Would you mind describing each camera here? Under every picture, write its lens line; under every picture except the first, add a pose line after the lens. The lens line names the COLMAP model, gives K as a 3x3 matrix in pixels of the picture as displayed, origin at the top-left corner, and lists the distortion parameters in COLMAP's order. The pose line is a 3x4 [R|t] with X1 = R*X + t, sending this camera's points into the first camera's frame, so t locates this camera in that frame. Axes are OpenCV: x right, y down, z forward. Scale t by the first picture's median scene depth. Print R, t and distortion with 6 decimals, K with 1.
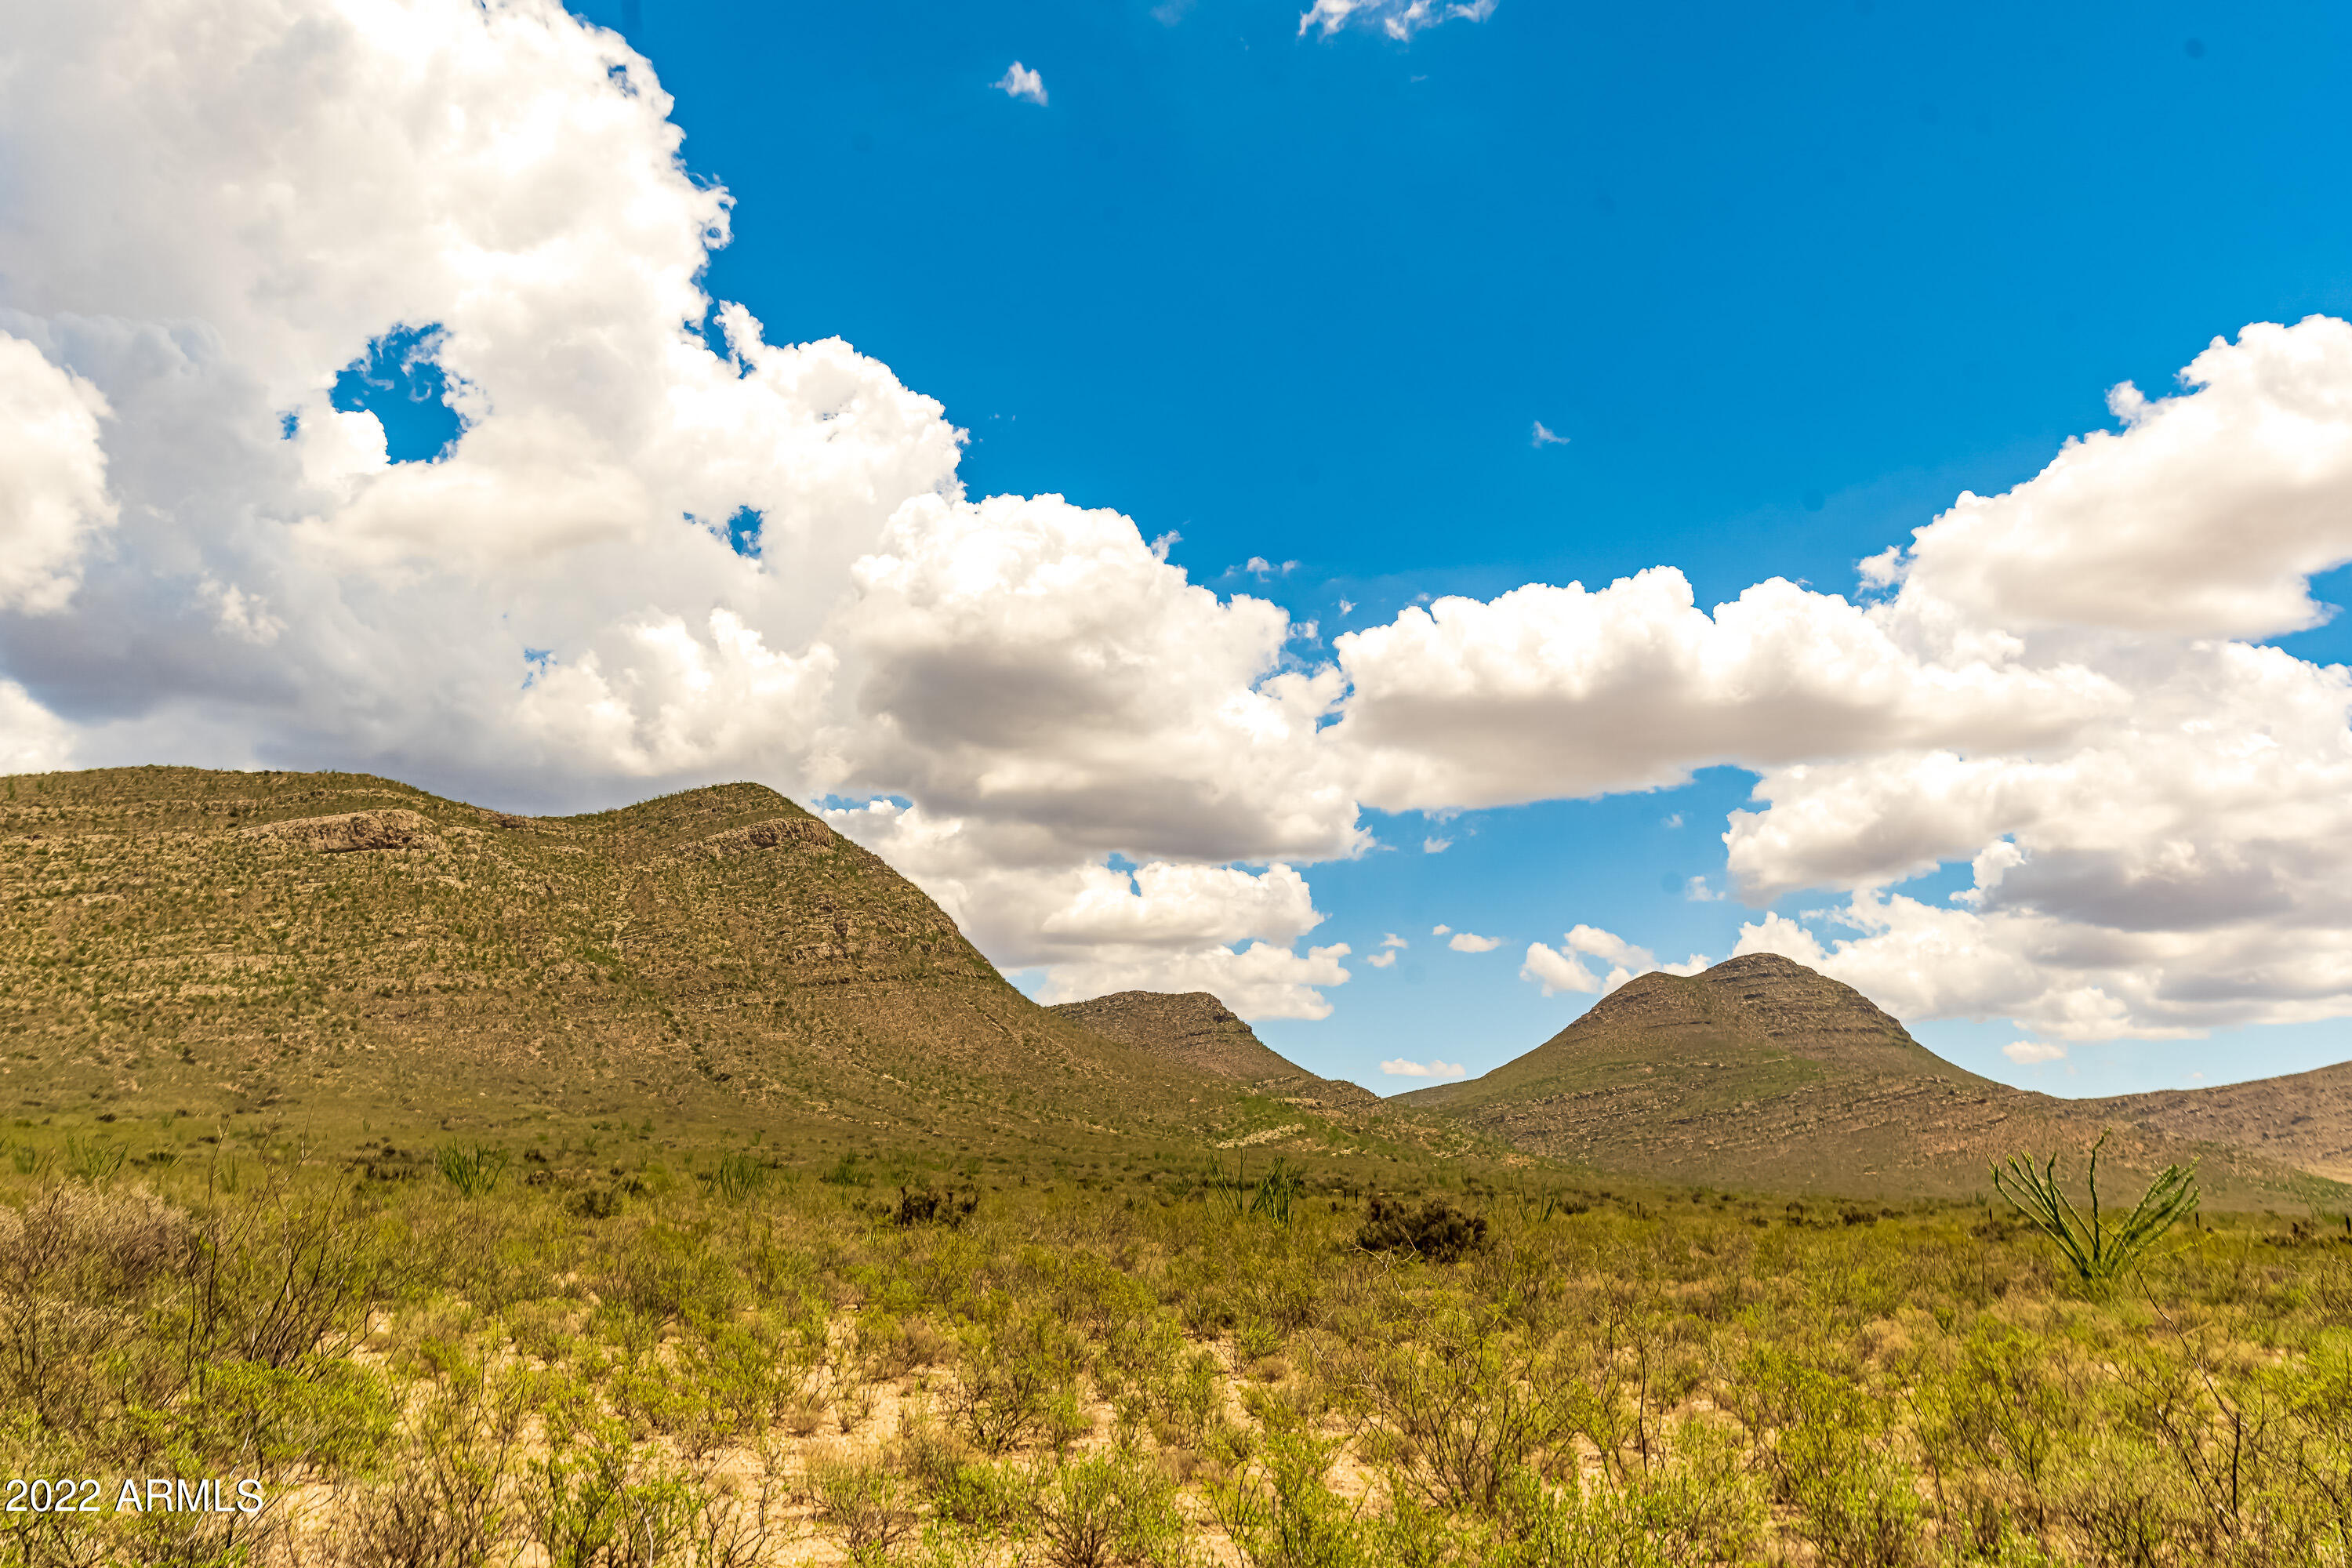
lens RADIAL K [[1876.4, 0, 1190.3], [0, 1876.4, 770.6], [0, 0, 1]] dist [-0.037626, 0.048363]
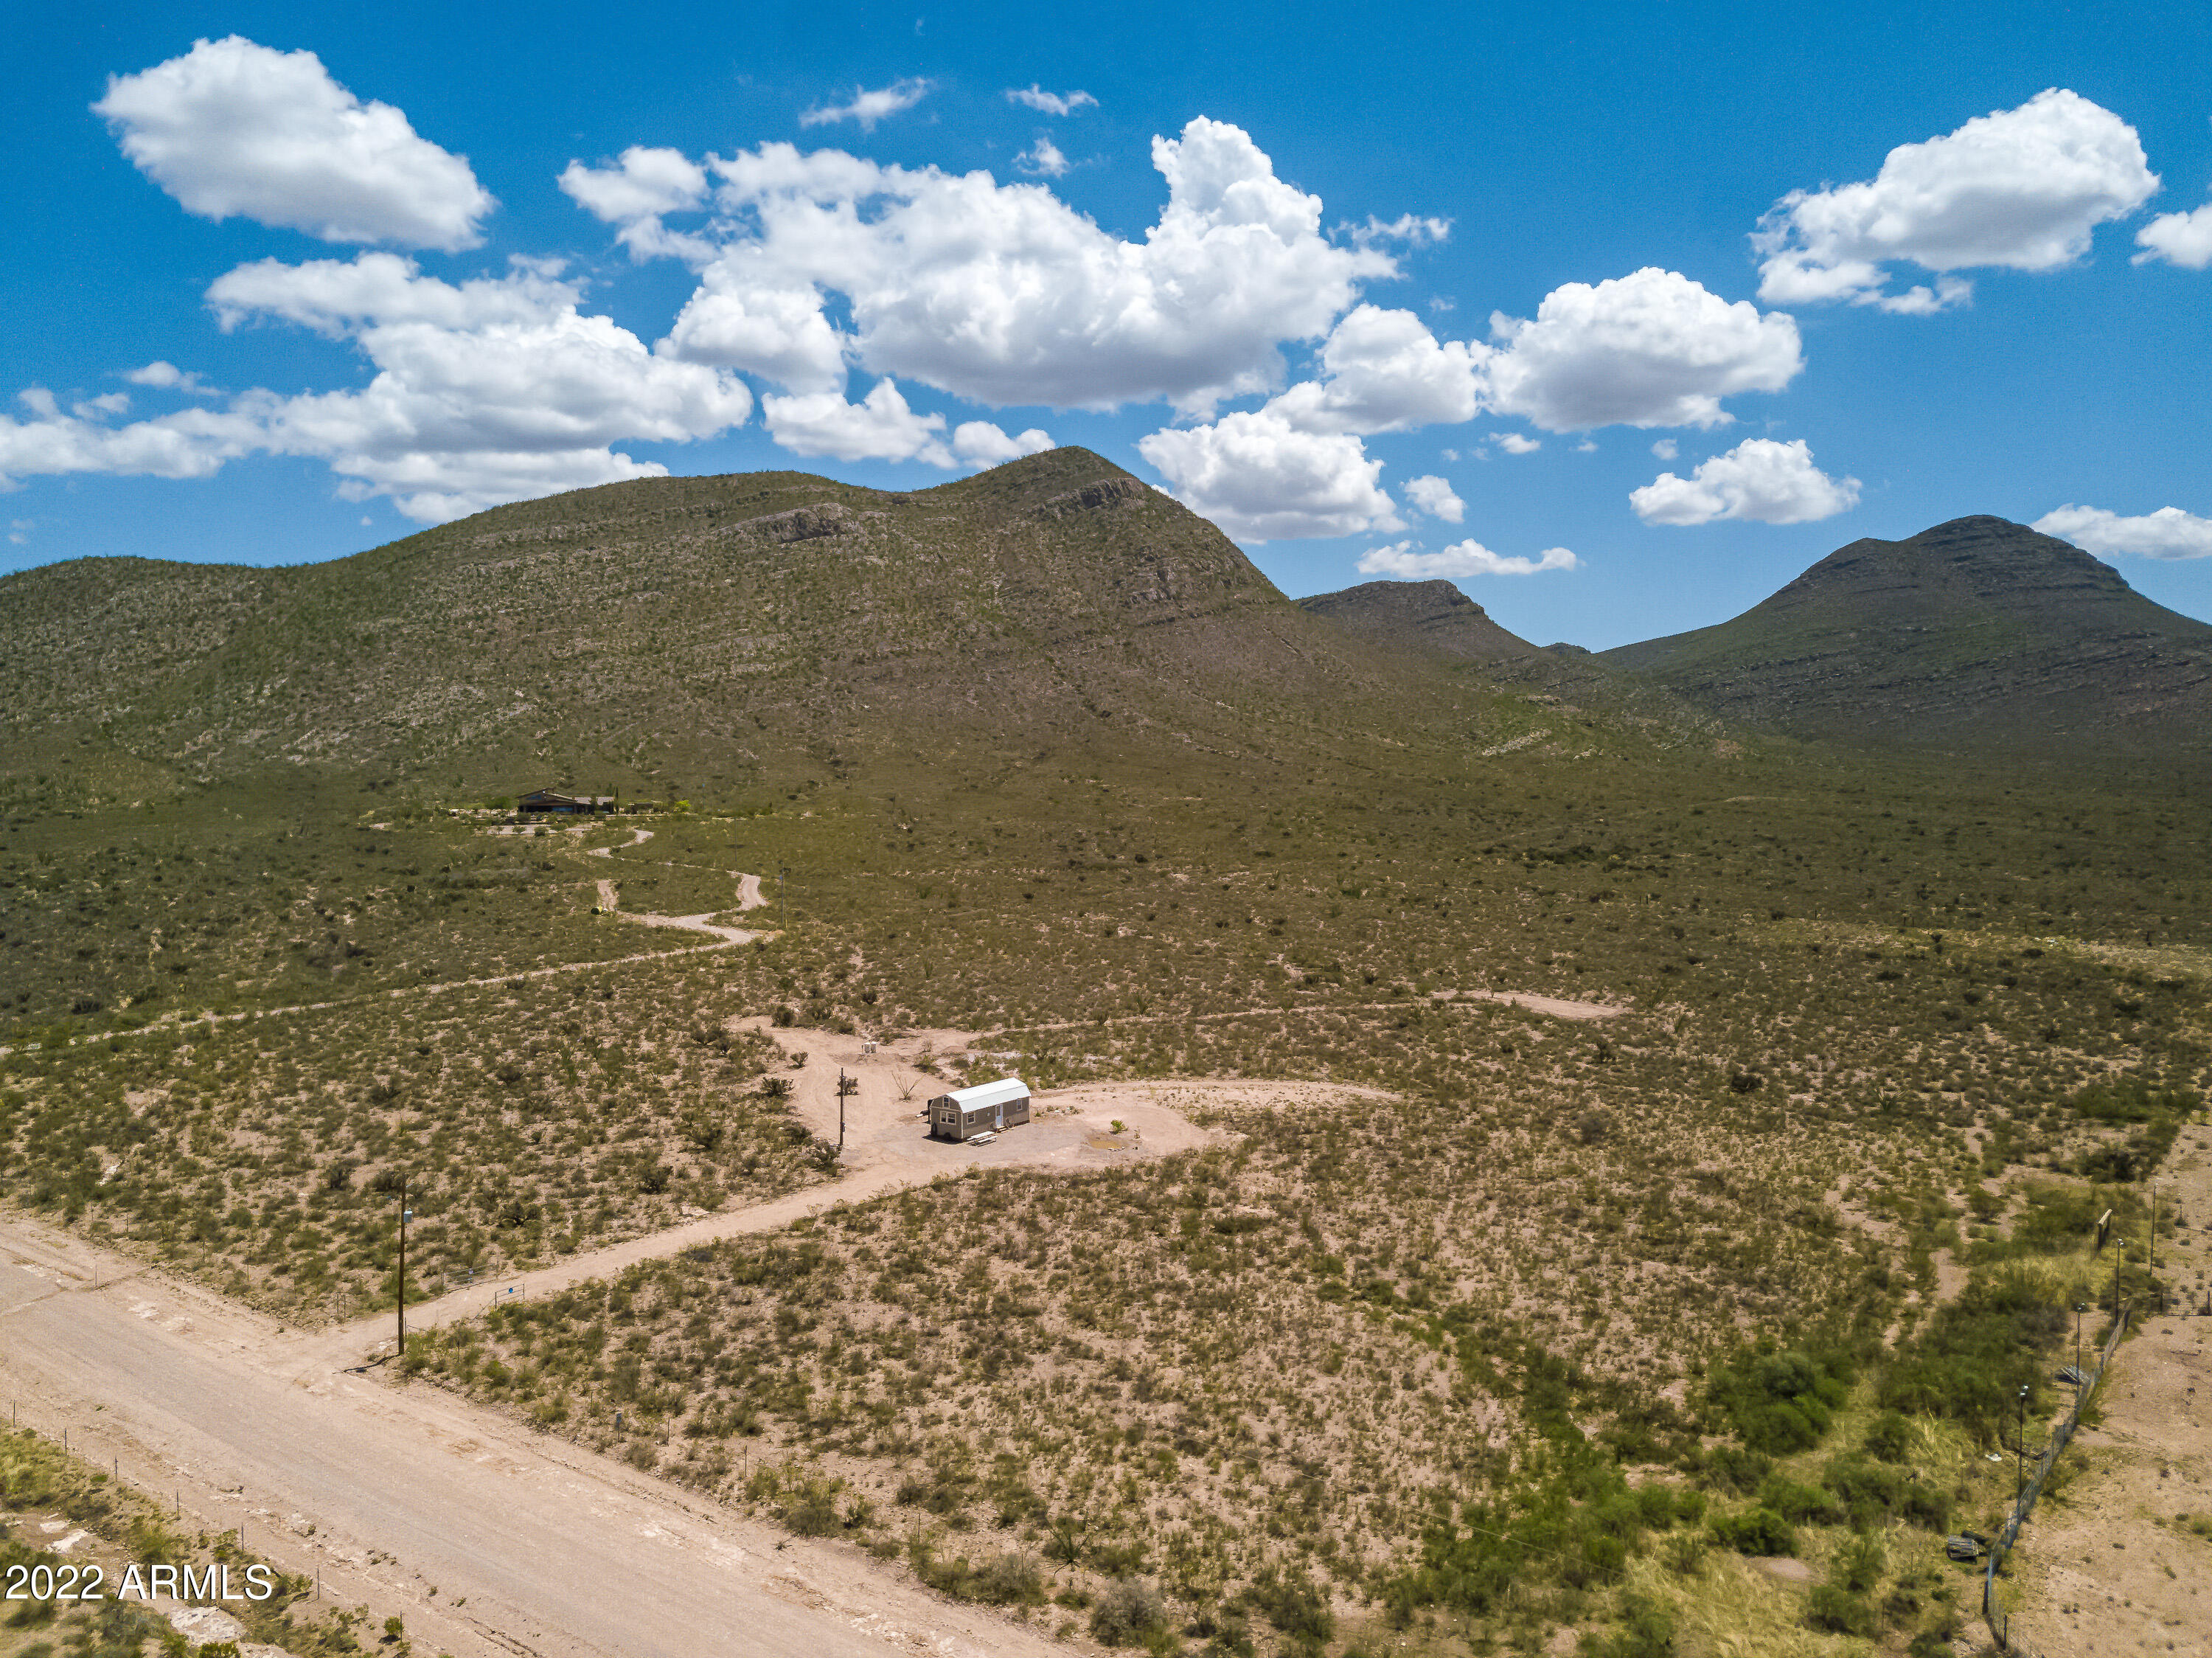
lens RADIAL K [[1662.8, 0, 1103.0], [0, 1662.8, 840.3], [0, 0, 1]] dist [0.044857, -0.015939]
pose [[0.983138, -0.008912, -0.182646, -0.024935], [0.060092, 0.959086, 0.276664, -0.056762], [0.172708, -0.282975, 0.943450, -0.108348]]
